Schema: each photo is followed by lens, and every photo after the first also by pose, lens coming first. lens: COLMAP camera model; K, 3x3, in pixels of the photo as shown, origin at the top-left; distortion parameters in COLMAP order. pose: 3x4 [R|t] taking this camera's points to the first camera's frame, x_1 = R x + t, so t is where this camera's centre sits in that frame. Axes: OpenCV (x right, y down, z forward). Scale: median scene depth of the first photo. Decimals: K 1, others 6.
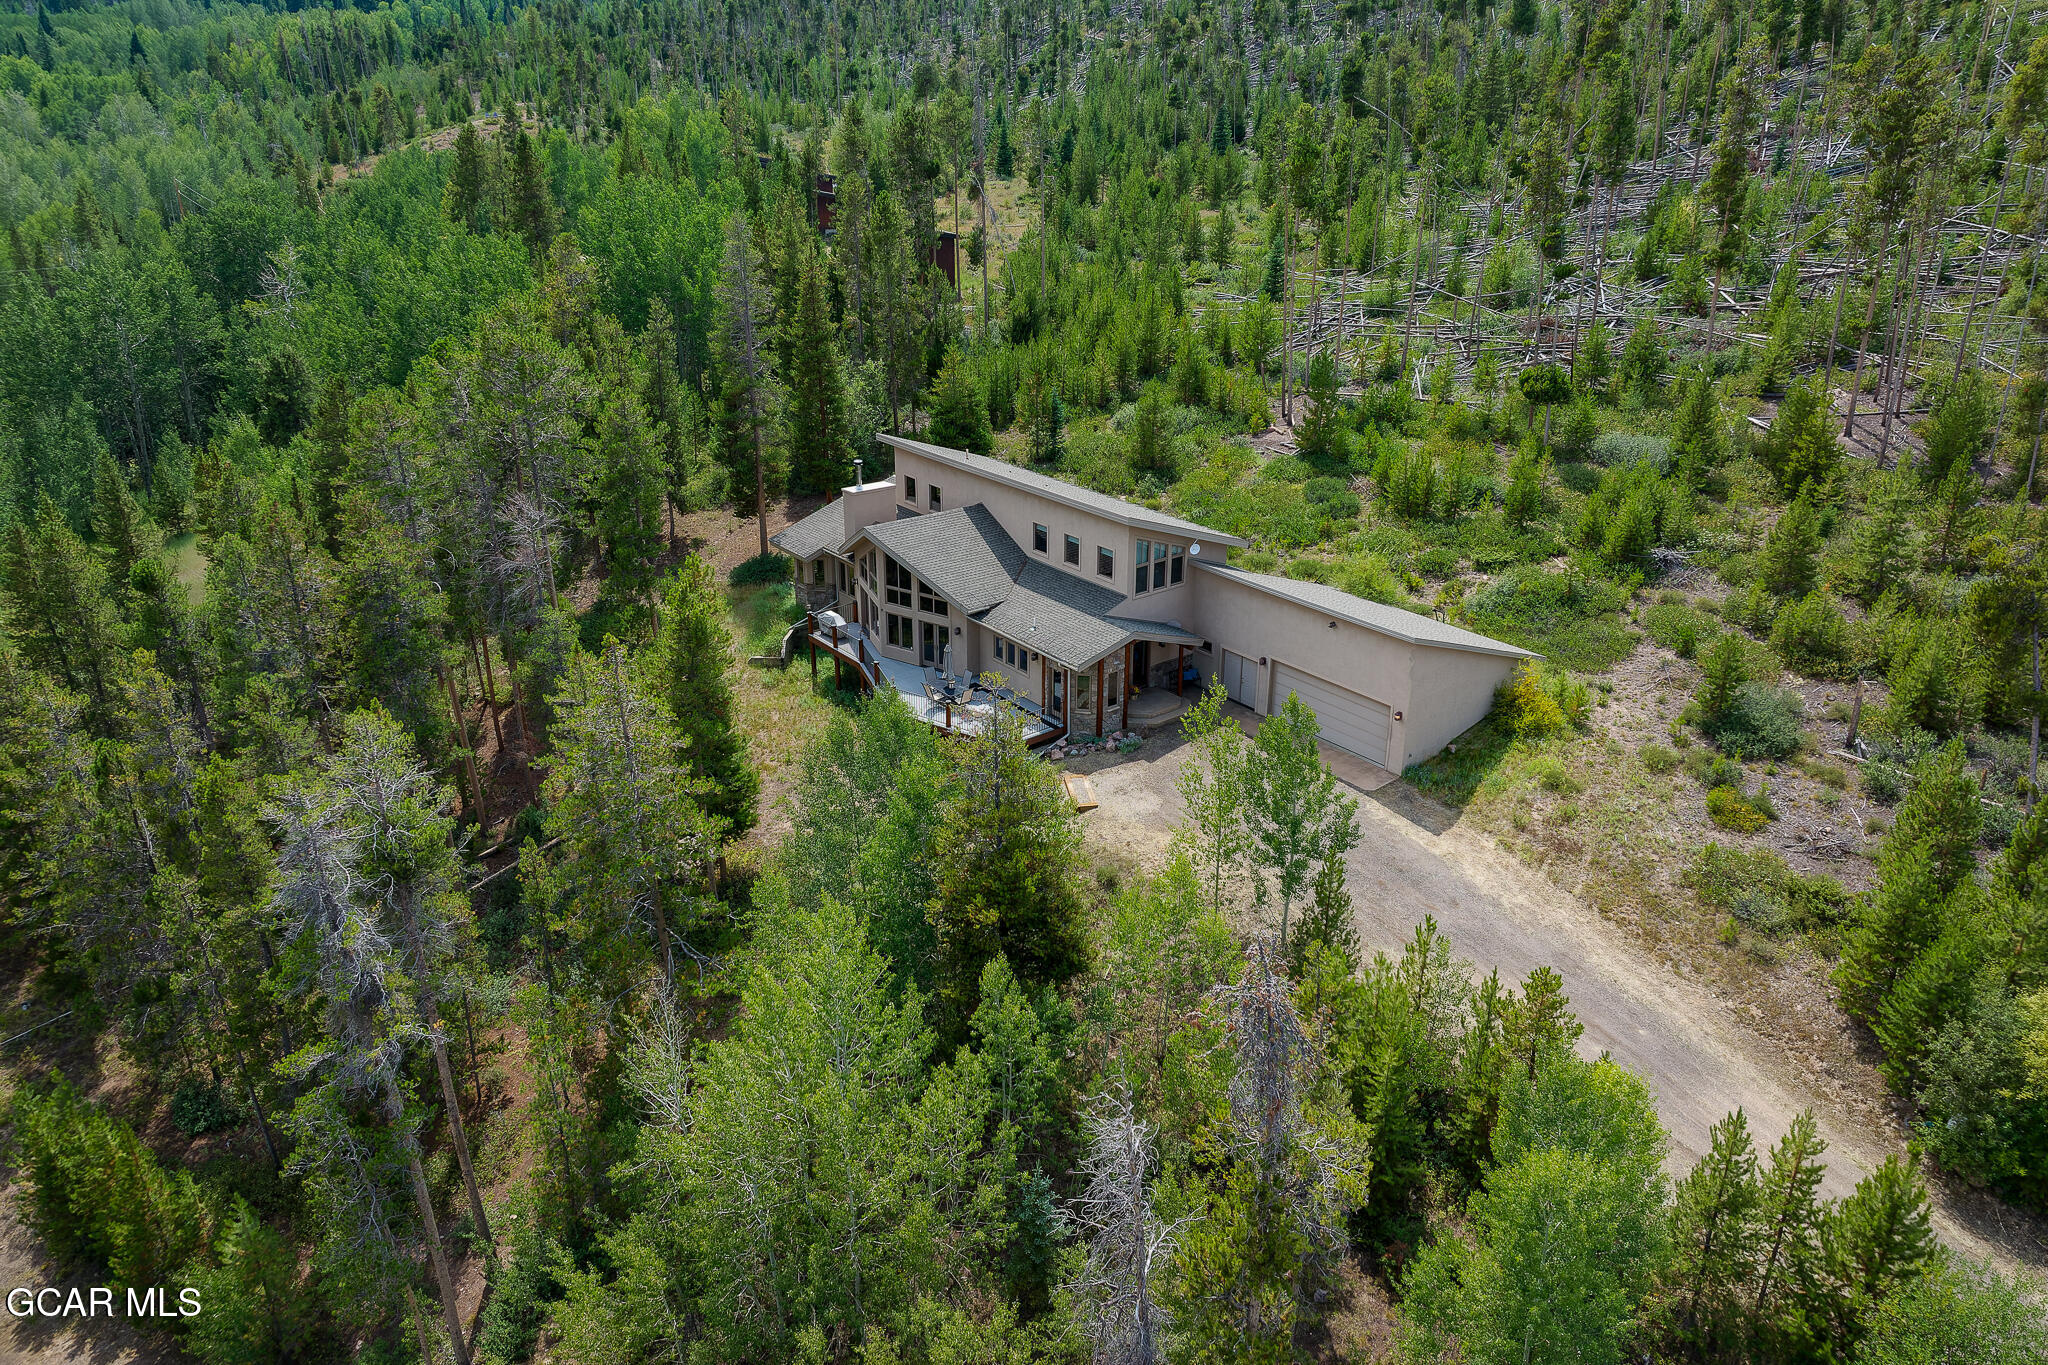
lens RADIAL K [[1394.0, 0, 1024.0], [0, 1394.0, 682.5], [0, 0, 1]] dist [-0.003734, -0.000800]
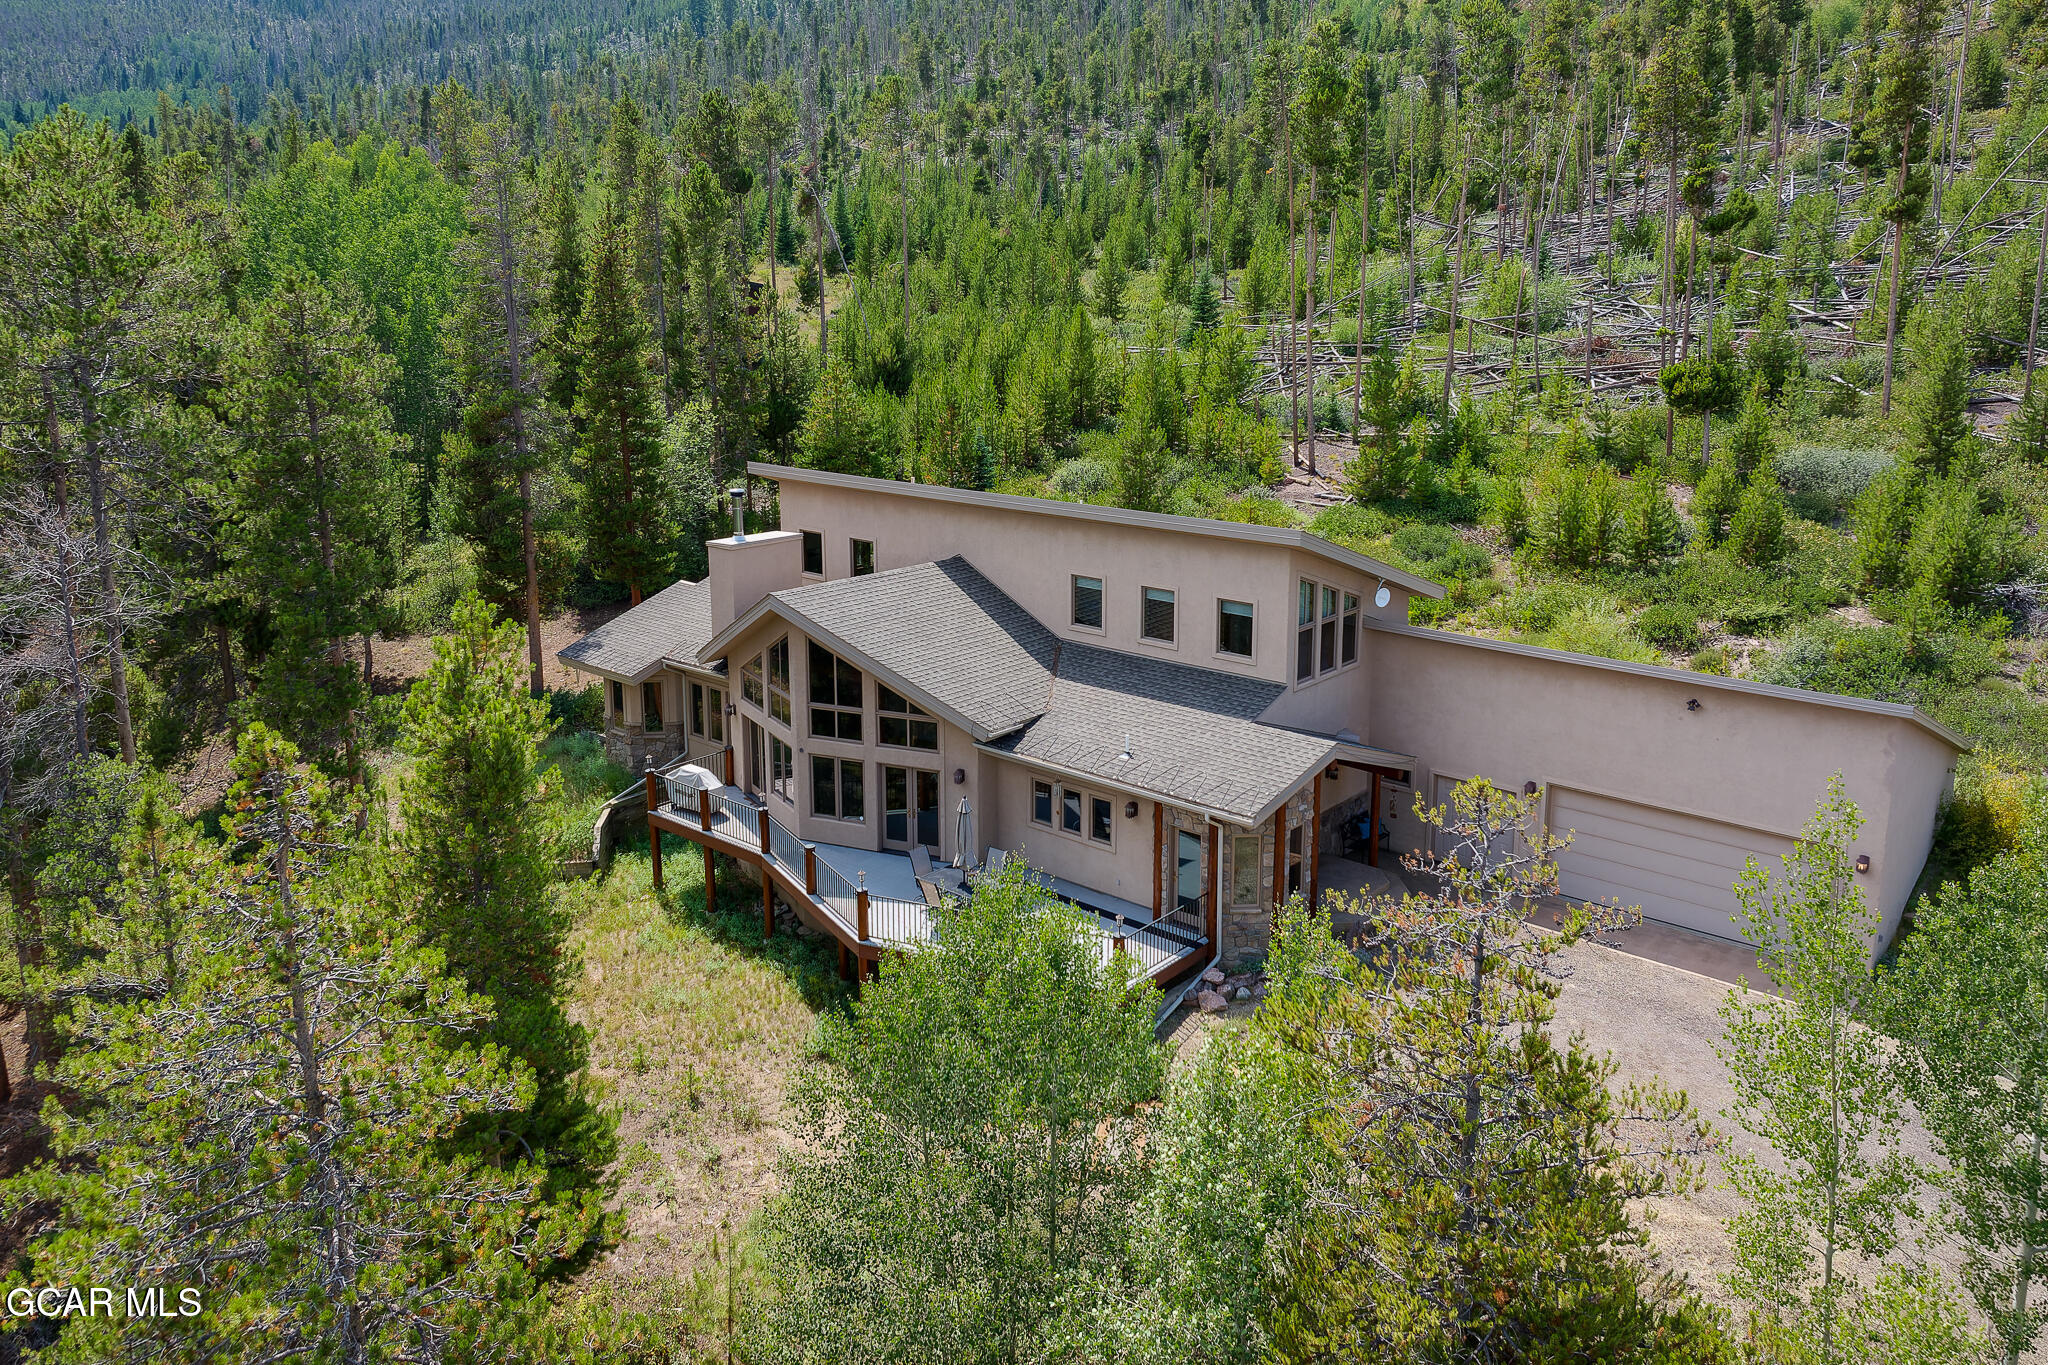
lens RADIAL K [[1500.6, 0, 1024.6], [0, 1500.6, 580.1], [0, 0, 1]] dist [-0.008060, -0.001852]
pose [[0.981099, -0.041569, 0.188991, -0.123047], [0.079651, 0.976833, -0.198629, 0.005238], [-0.176356, 0.209928, 0.961680, 0.413277]]
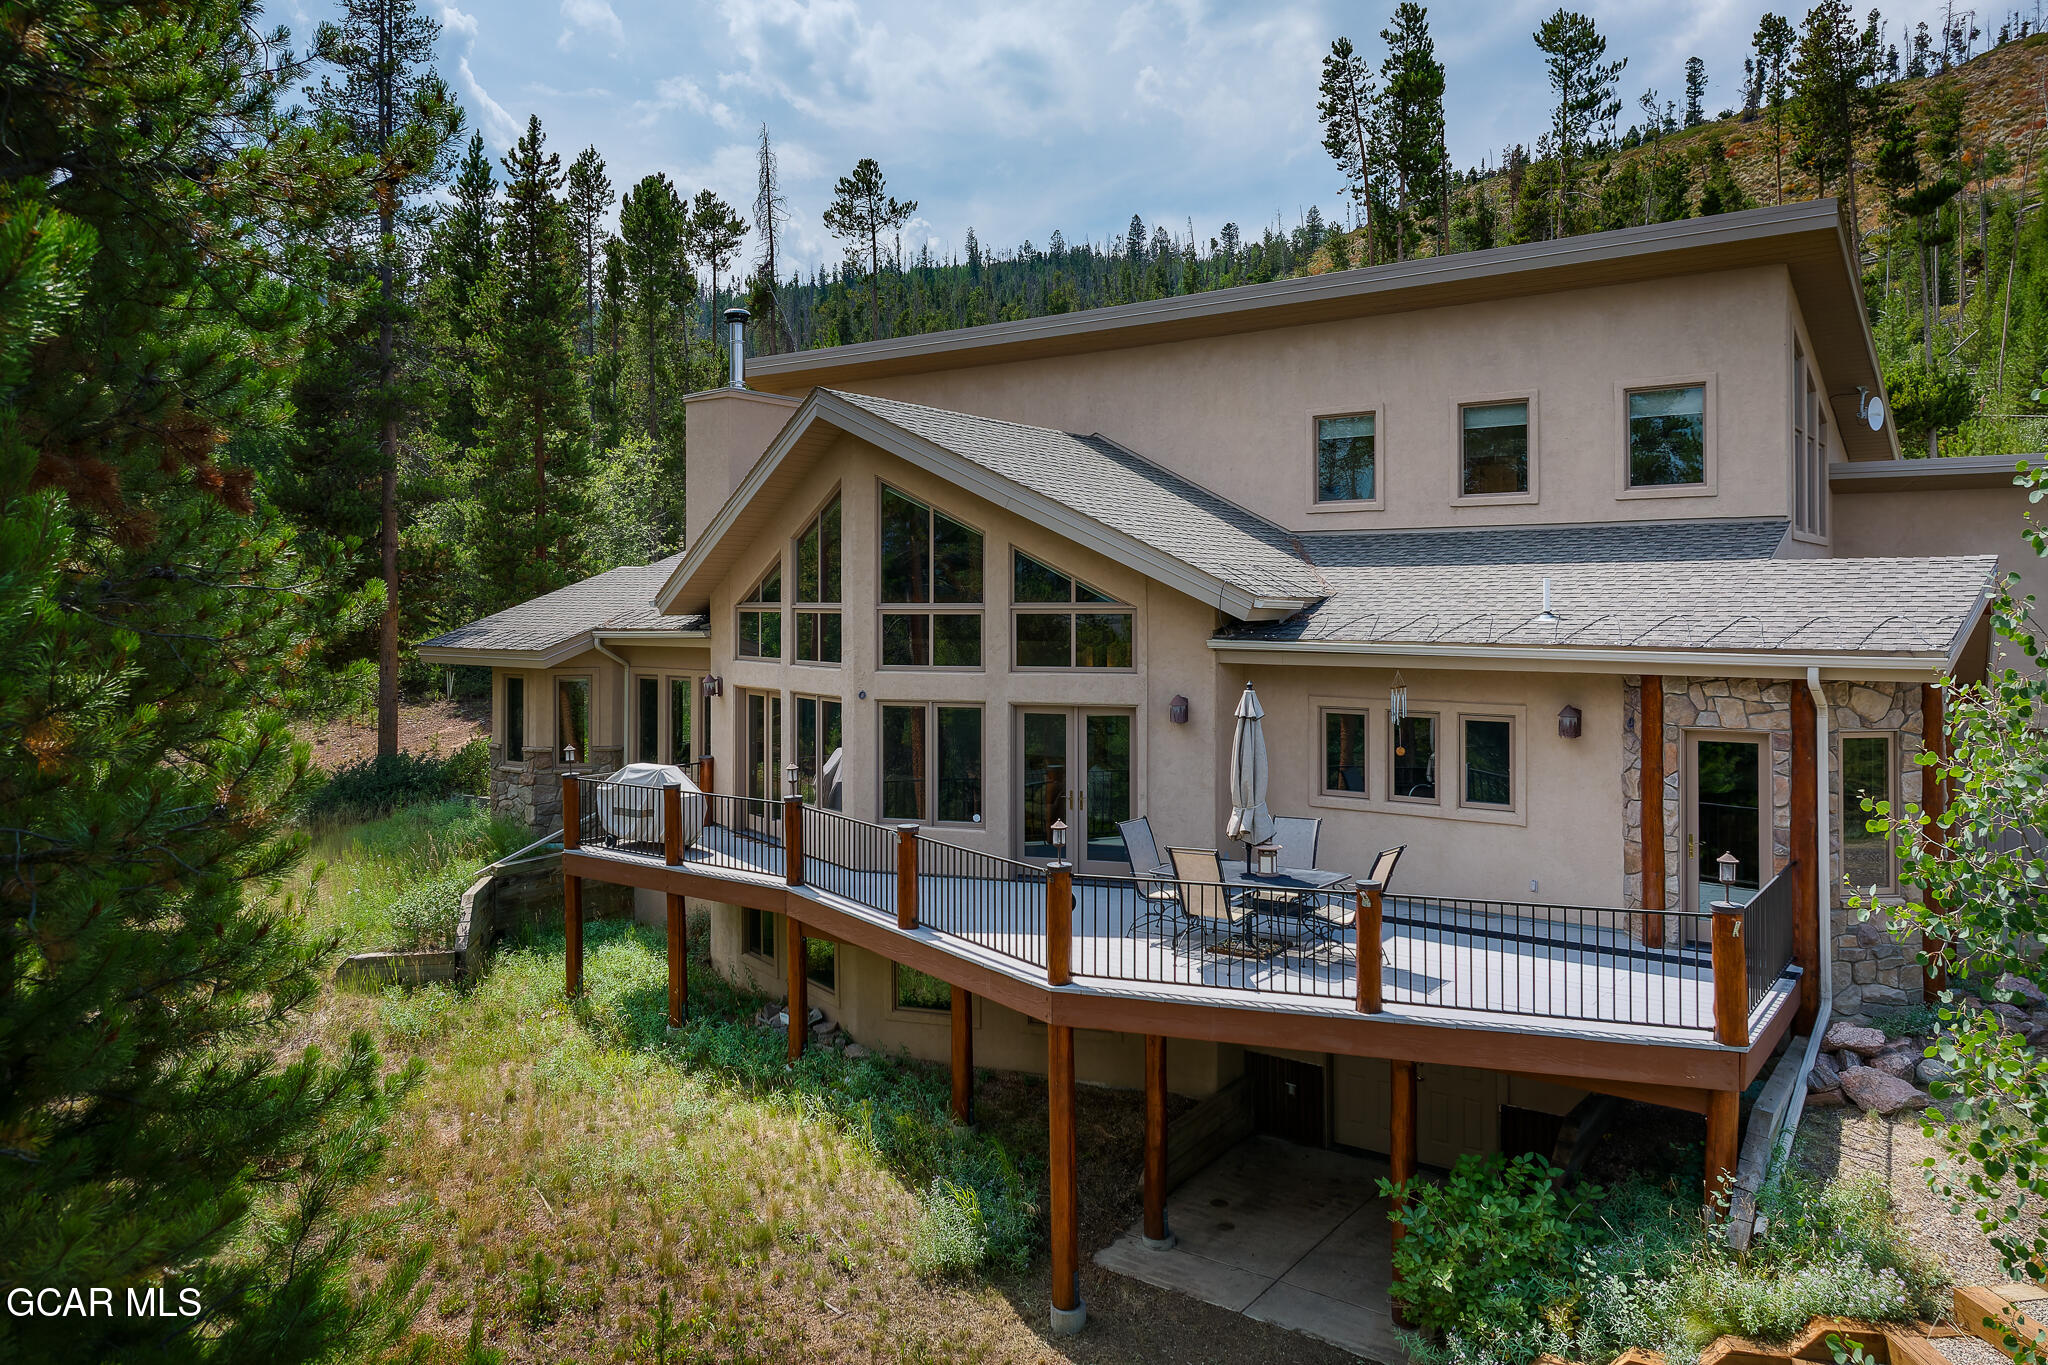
lens RADIAL K [[1422.9, 0, 993.8], [0, 1422.9, 604.6], [0, 0, 1]] dist [-0.003805, -0.002506]
pose [[0.966787, -0.002135, 0.255574, -0.149933], [0.105469, 0.914187, -0.391330, 0.048989], [-0.232807, 0.405288, 0.884049, 0.718468]]
